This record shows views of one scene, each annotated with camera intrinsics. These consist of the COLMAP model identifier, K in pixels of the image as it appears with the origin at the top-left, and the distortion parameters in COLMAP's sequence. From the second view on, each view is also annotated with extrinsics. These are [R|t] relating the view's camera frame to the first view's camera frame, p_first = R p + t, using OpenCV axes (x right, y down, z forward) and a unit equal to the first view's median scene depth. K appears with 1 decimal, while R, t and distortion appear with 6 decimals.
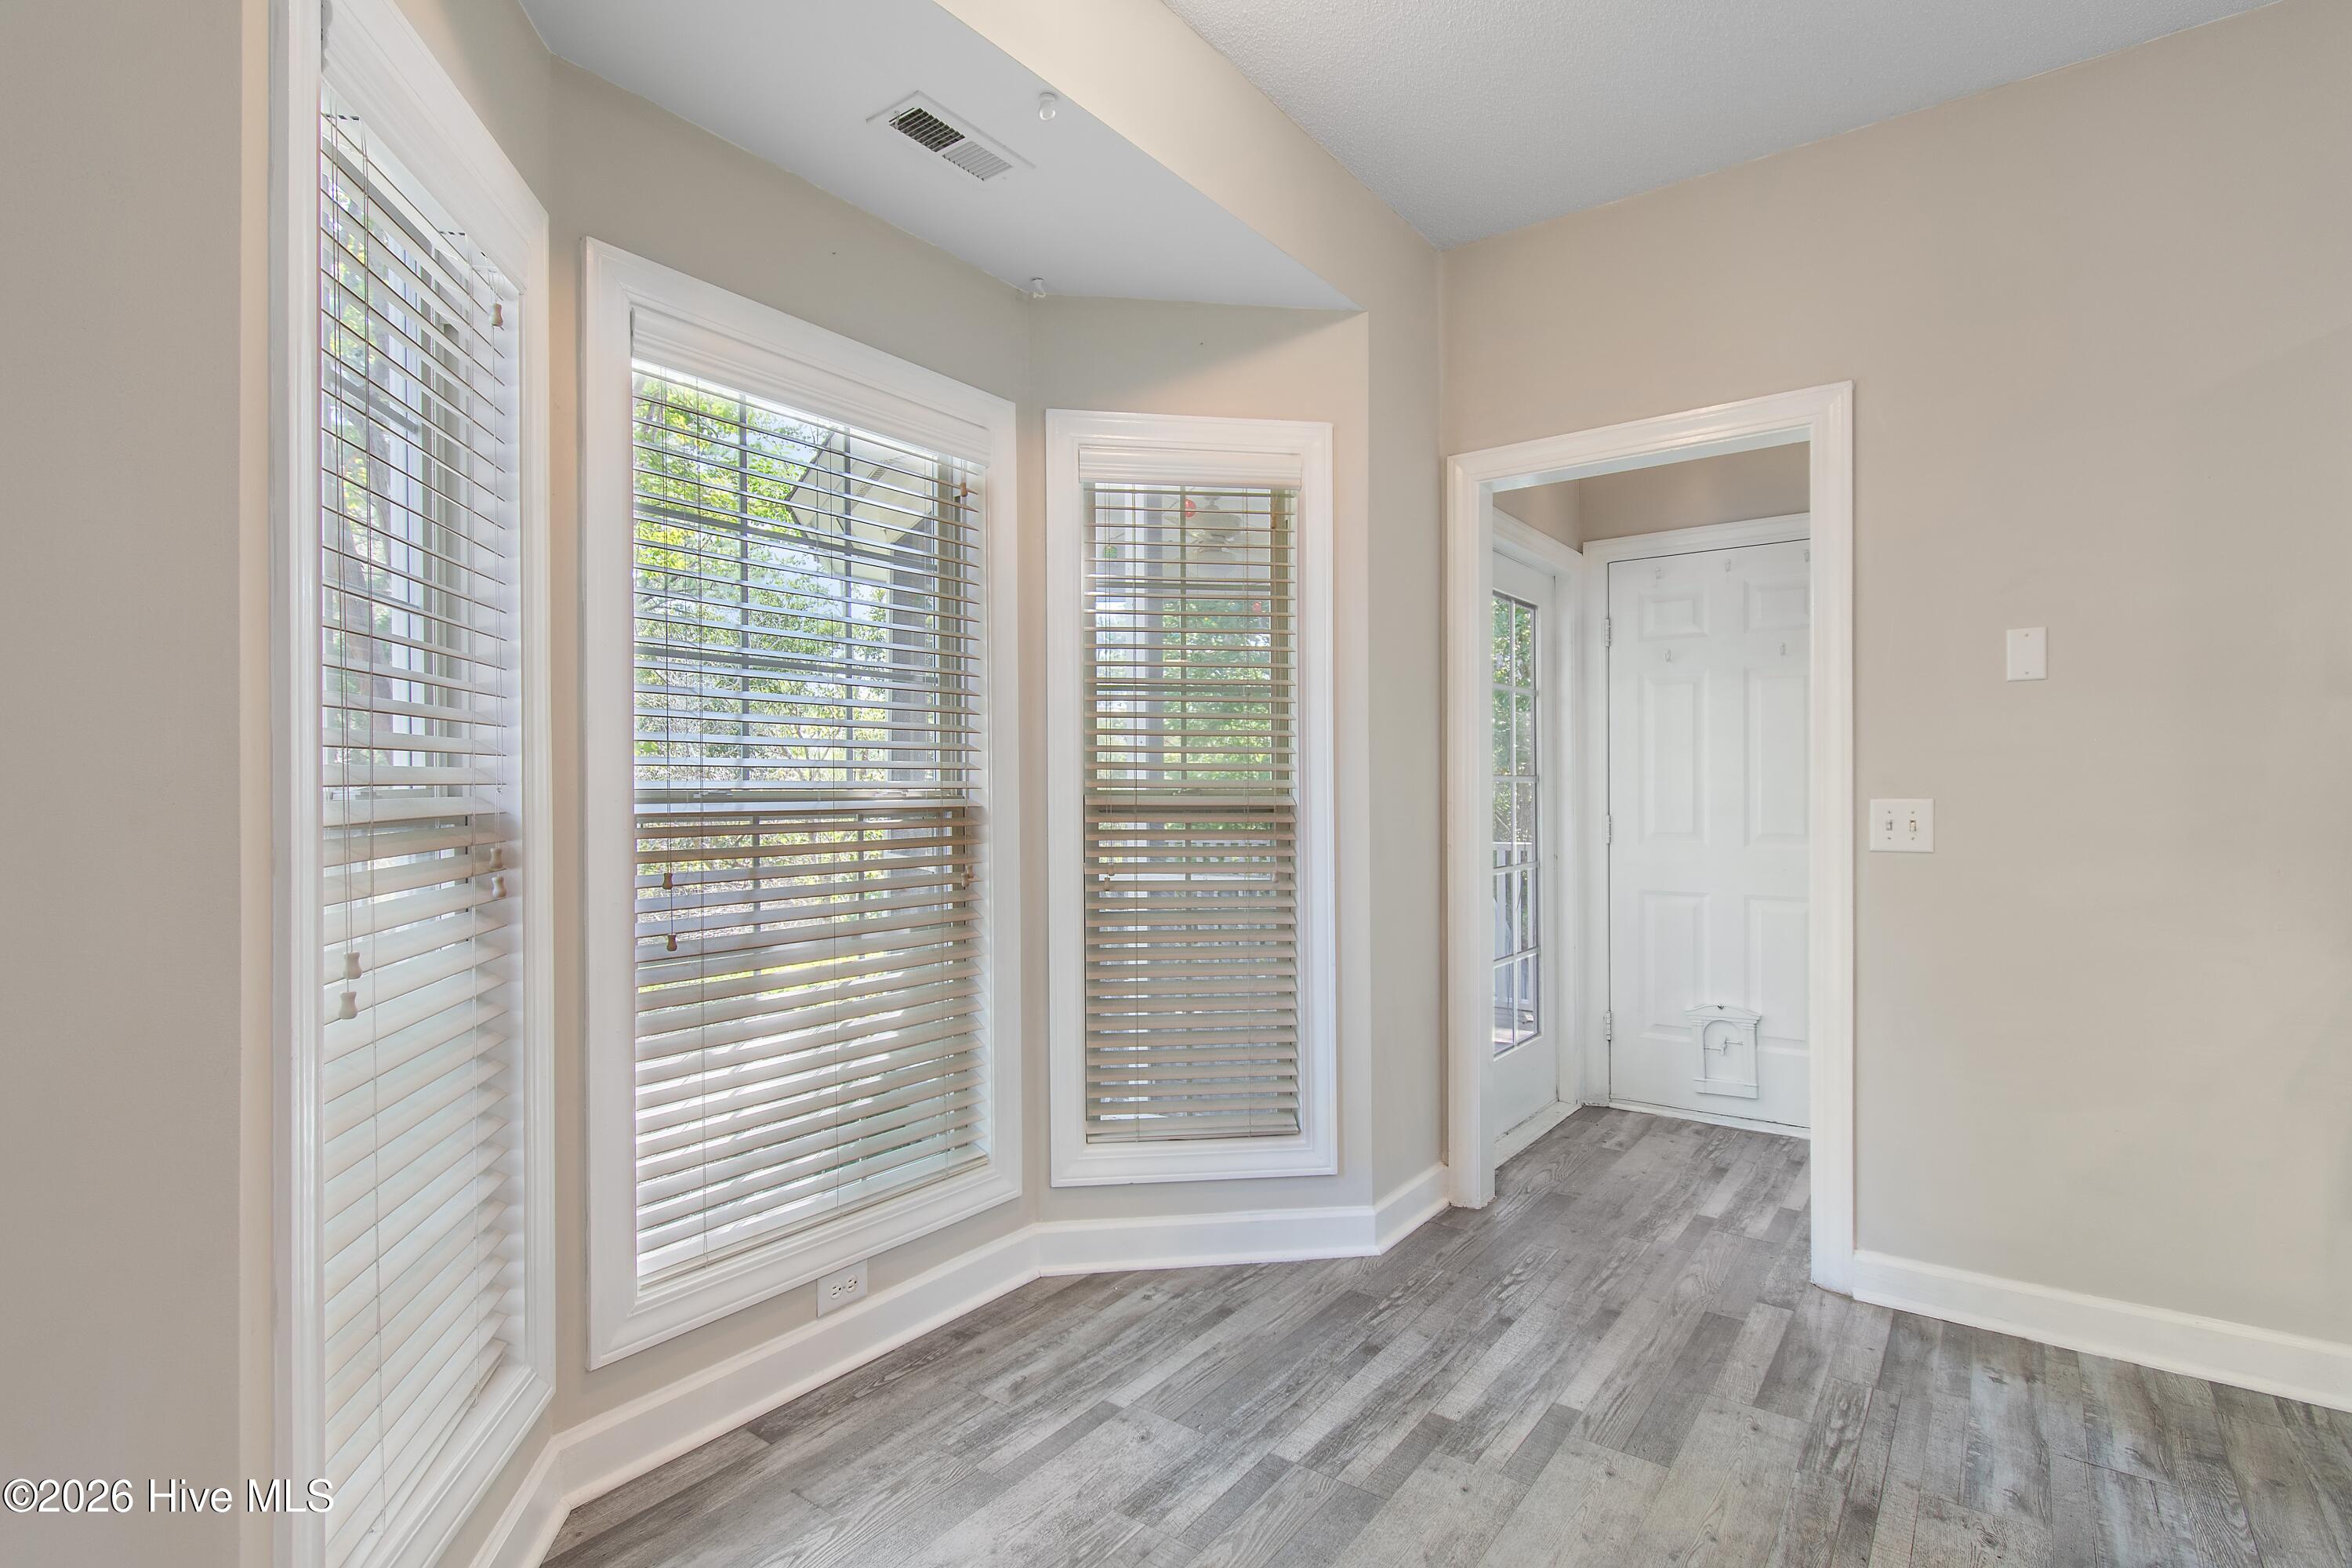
lens RADIAL K [[1148.9, 0, 1173.0], [0, 1148.9, 779.0], [0, 0, 1]] dist [-0.002227, -0.000273]
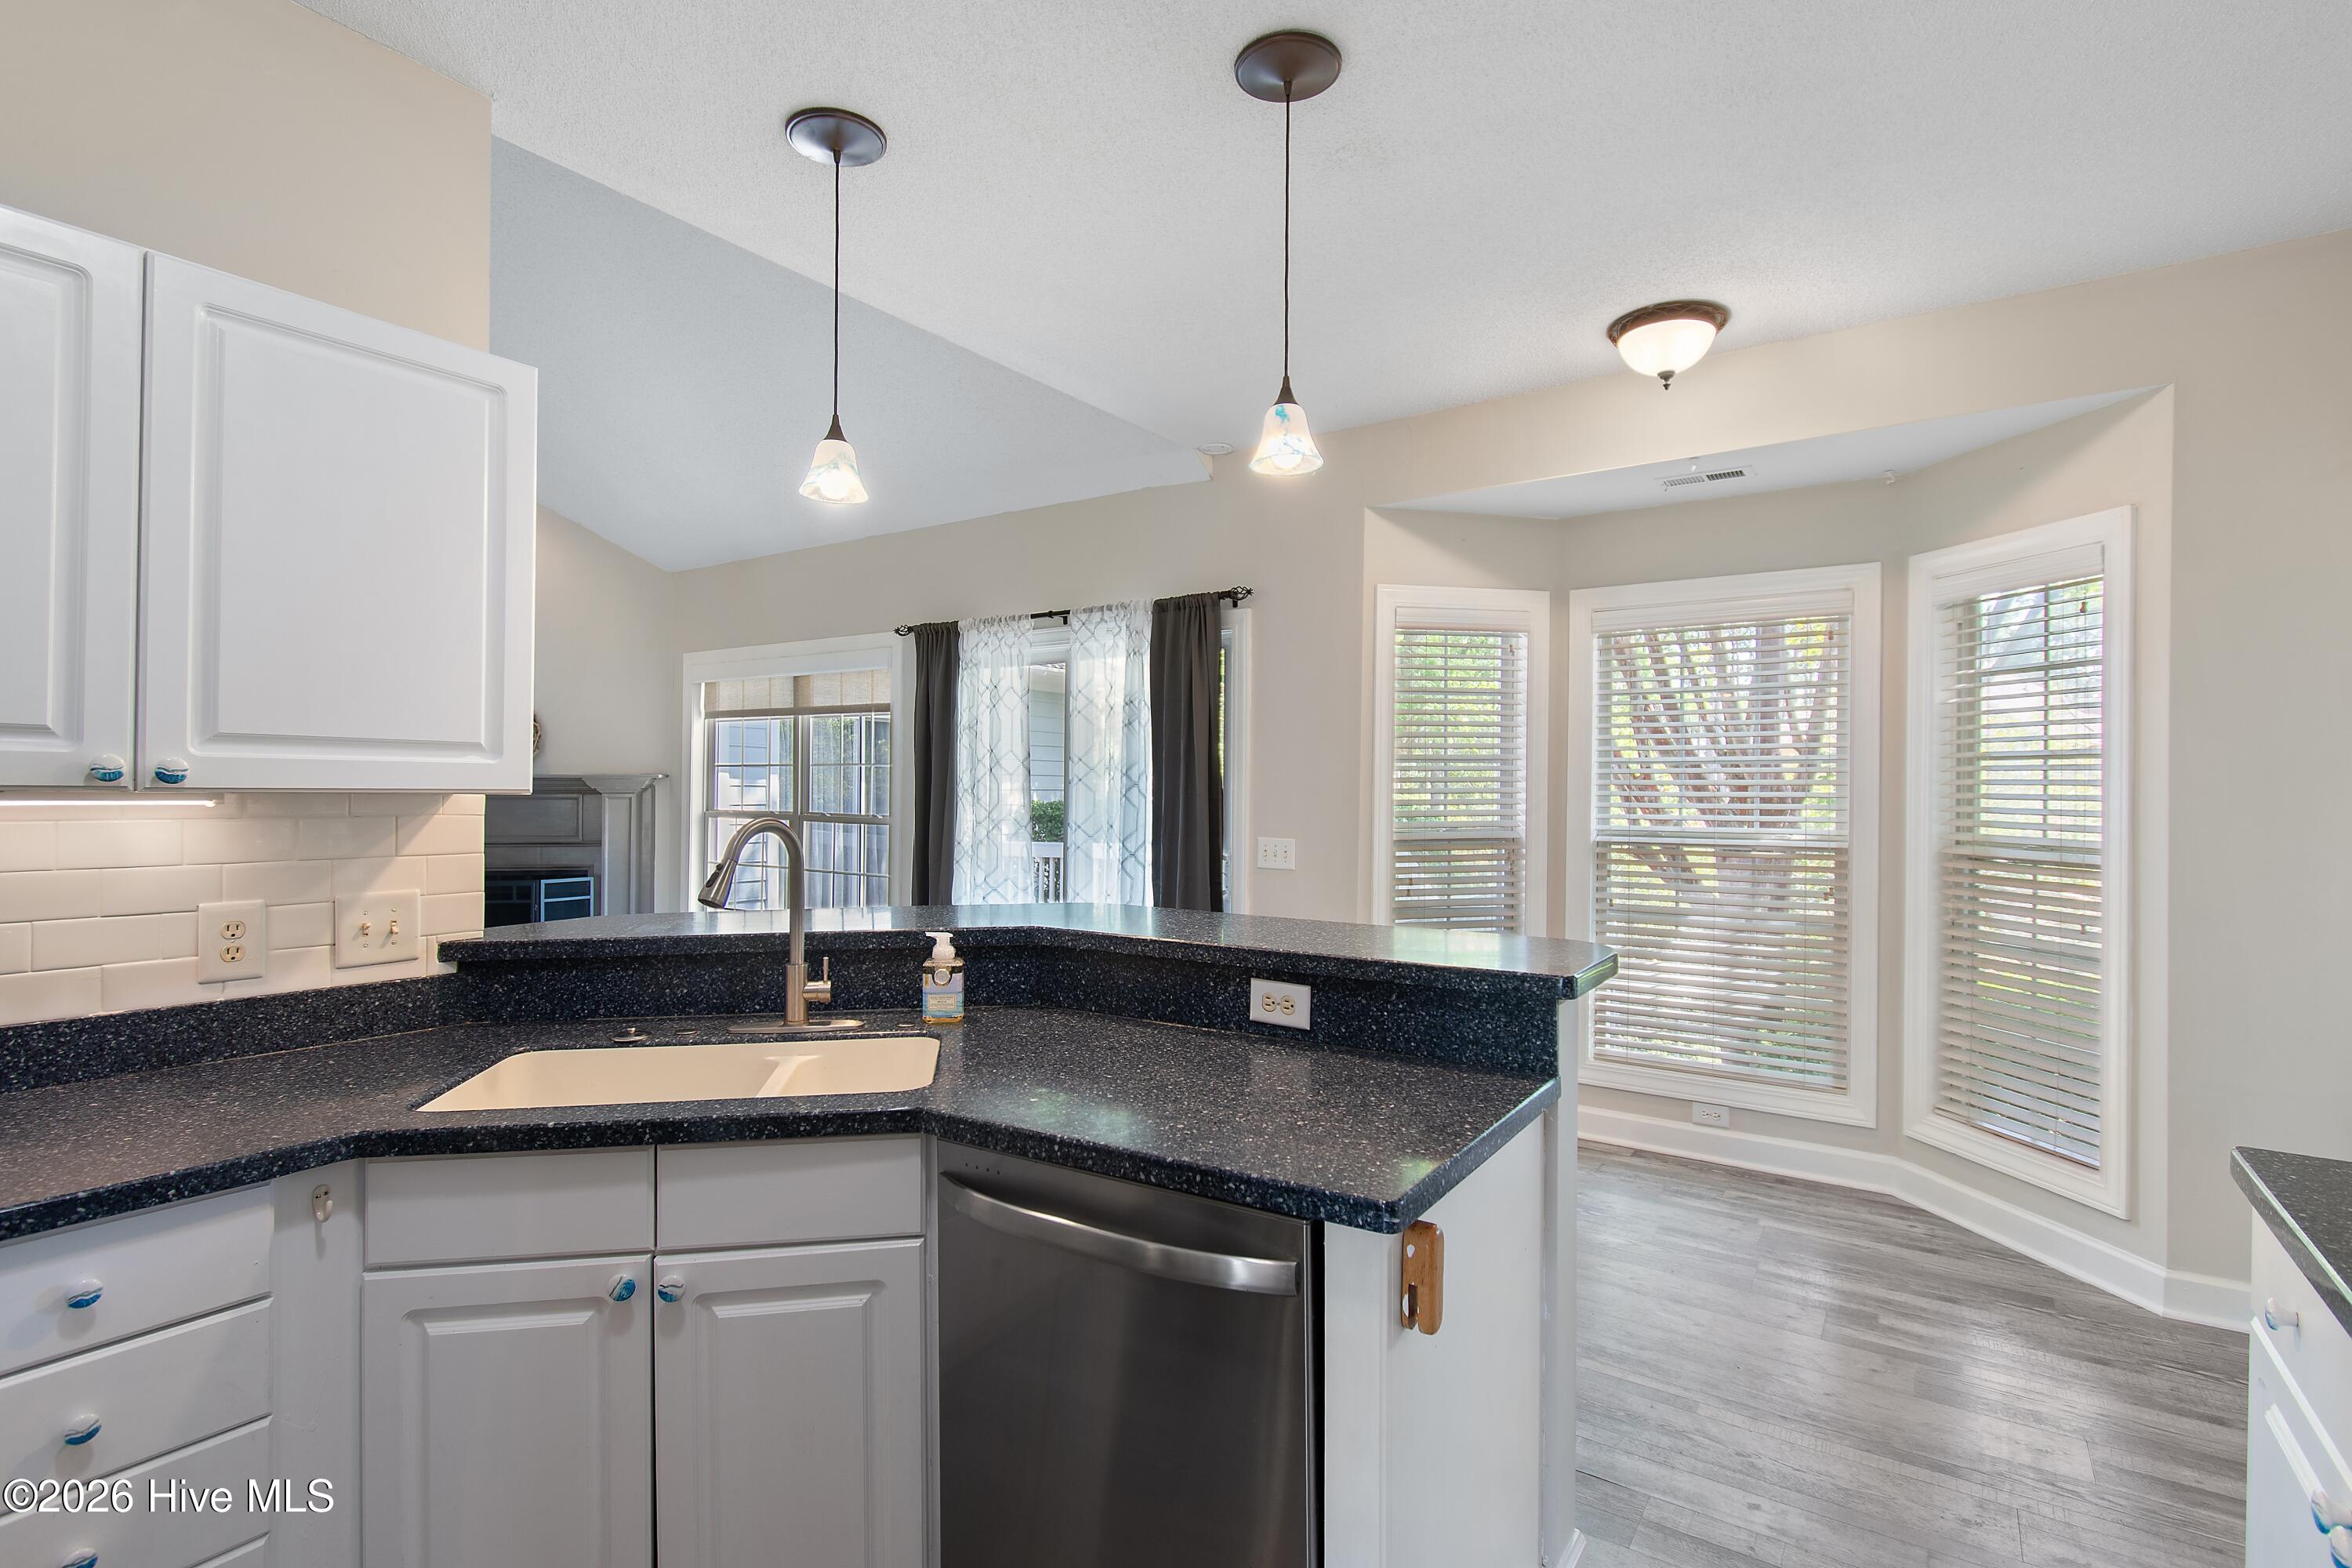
lens RADIAL K [[1148.9, 0, 1173.0], [0, 1148.9, 779.0], [0, 0, 1]] dist [-0.002227, -0.000273]
pose [[0.027607, -0.002143, -0.999617, 1.283579], [-0.010121, 0.999946, -0.002423, -0.052654], [0.999568, 0.010184, 0.027584, 0.107218]]
